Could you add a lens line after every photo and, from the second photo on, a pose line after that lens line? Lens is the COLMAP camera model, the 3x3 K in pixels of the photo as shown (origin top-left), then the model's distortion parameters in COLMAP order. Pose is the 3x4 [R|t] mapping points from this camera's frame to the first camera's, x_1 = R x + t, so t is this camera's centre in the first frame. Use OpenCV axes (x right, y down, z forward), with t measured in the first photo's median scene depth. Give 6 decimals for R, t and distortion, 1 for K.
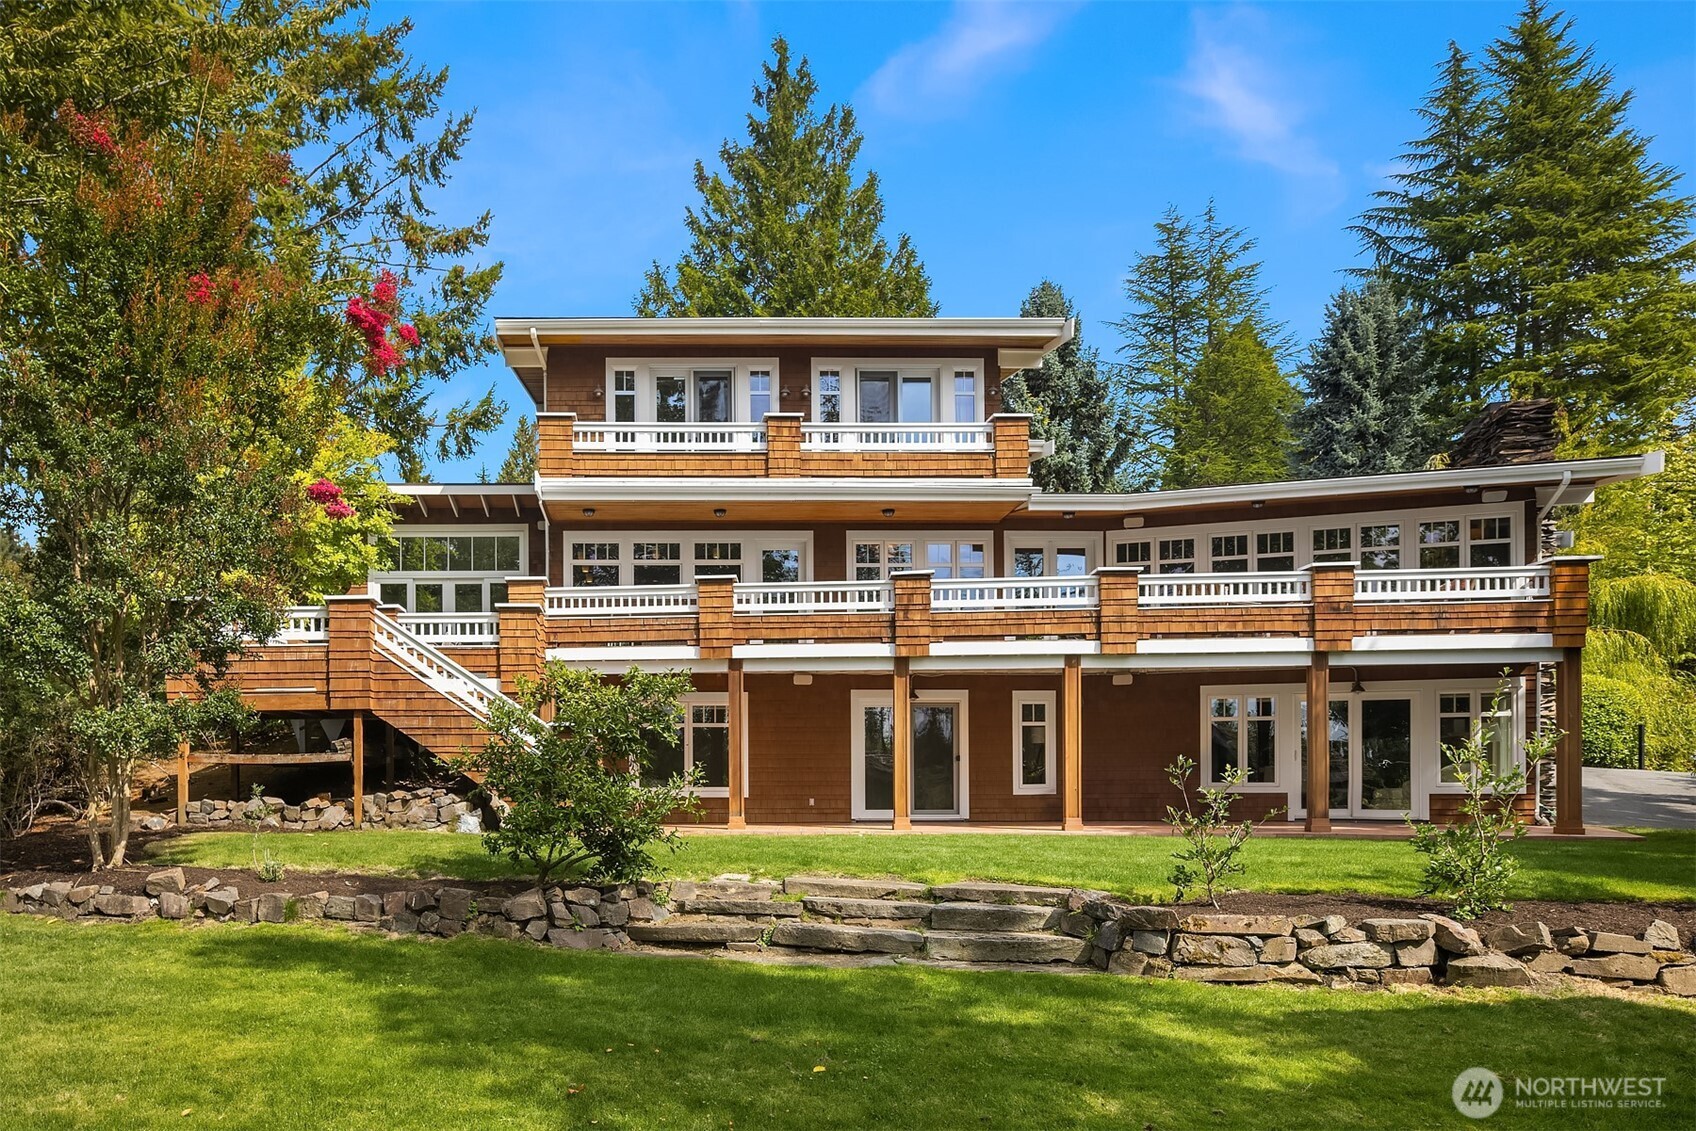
lens RADIAL K [[1168.4, 0, 847.9], [0, 1168.4, 597.8], [0, 0, 1]] dist [-0.004038, -0.002623]
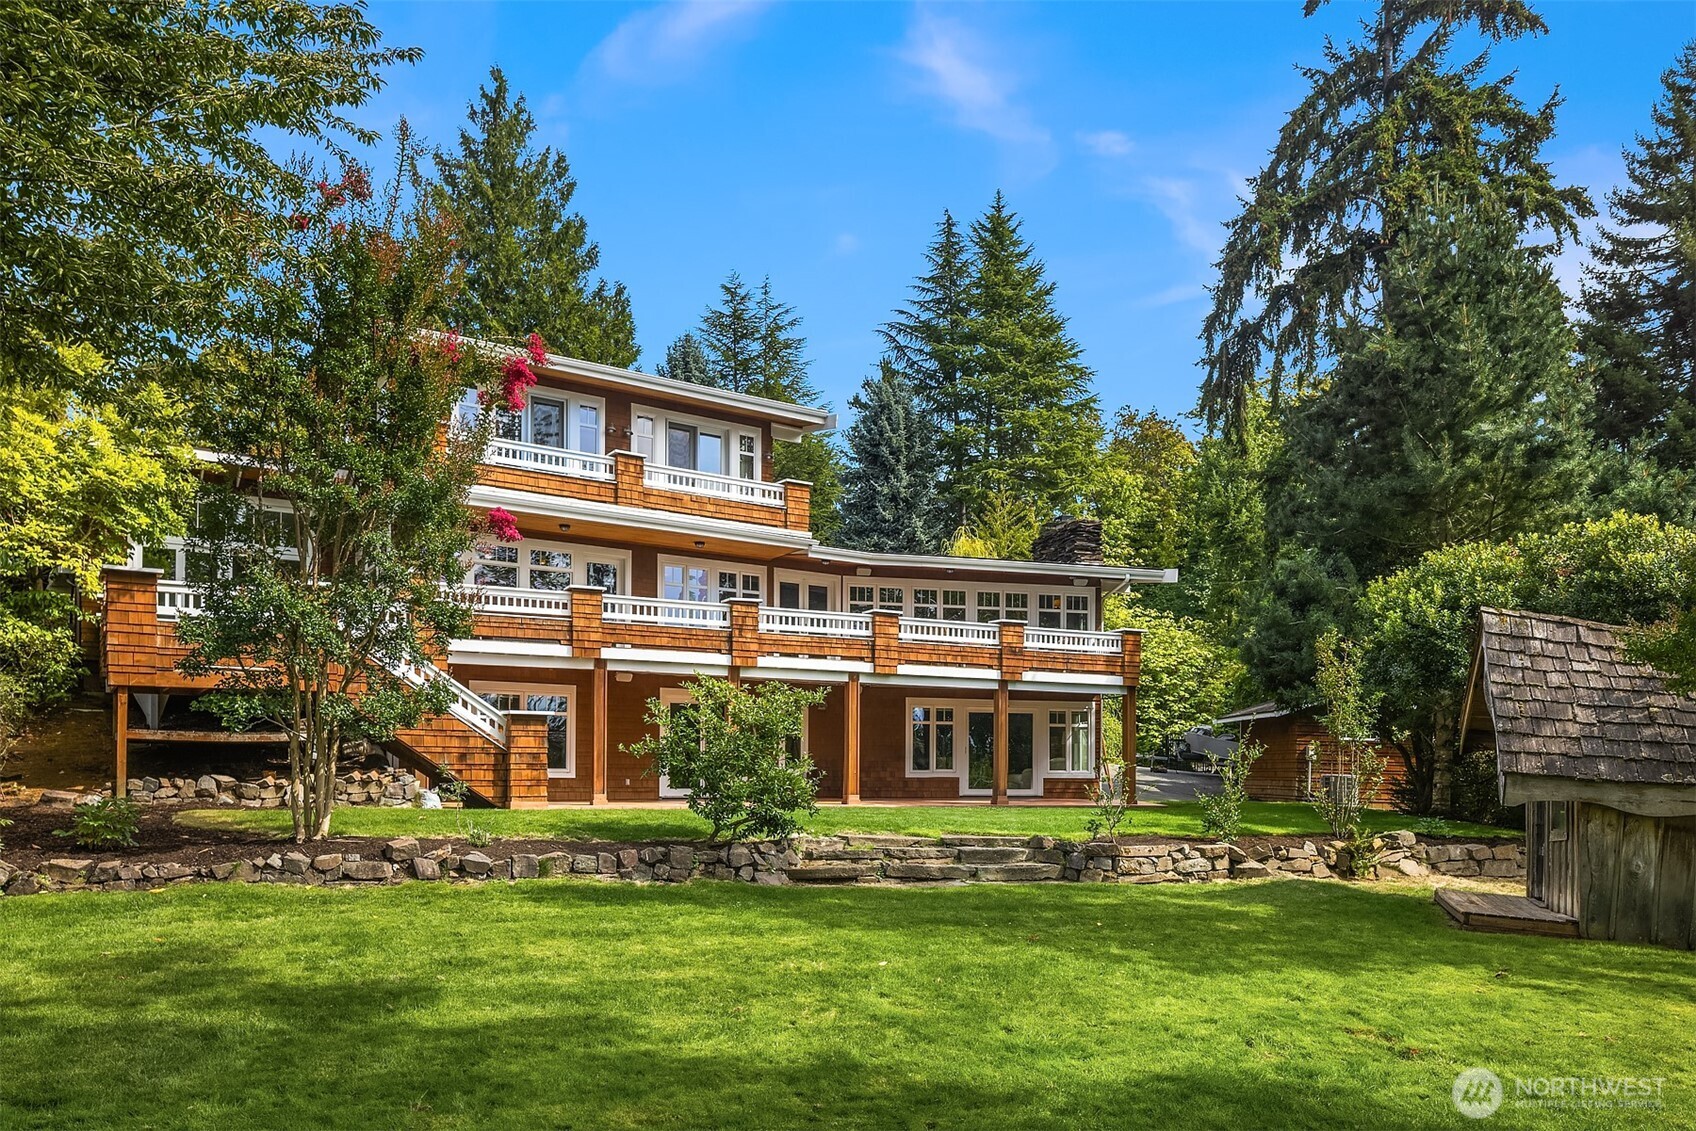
lens RADIAL K [[1201.8, 0, 844.9], [0, 1201.8, 449.2], [0, 0, 1]] dist [-0.003295, -0.000919]
pose [[0.830634, 0.152079, 0.535648, -0.579778], [-0.097655, 0.986857, -0.128749, -0.025045], [-0.548188, 0.054635, 0.834568, -0.168731]]
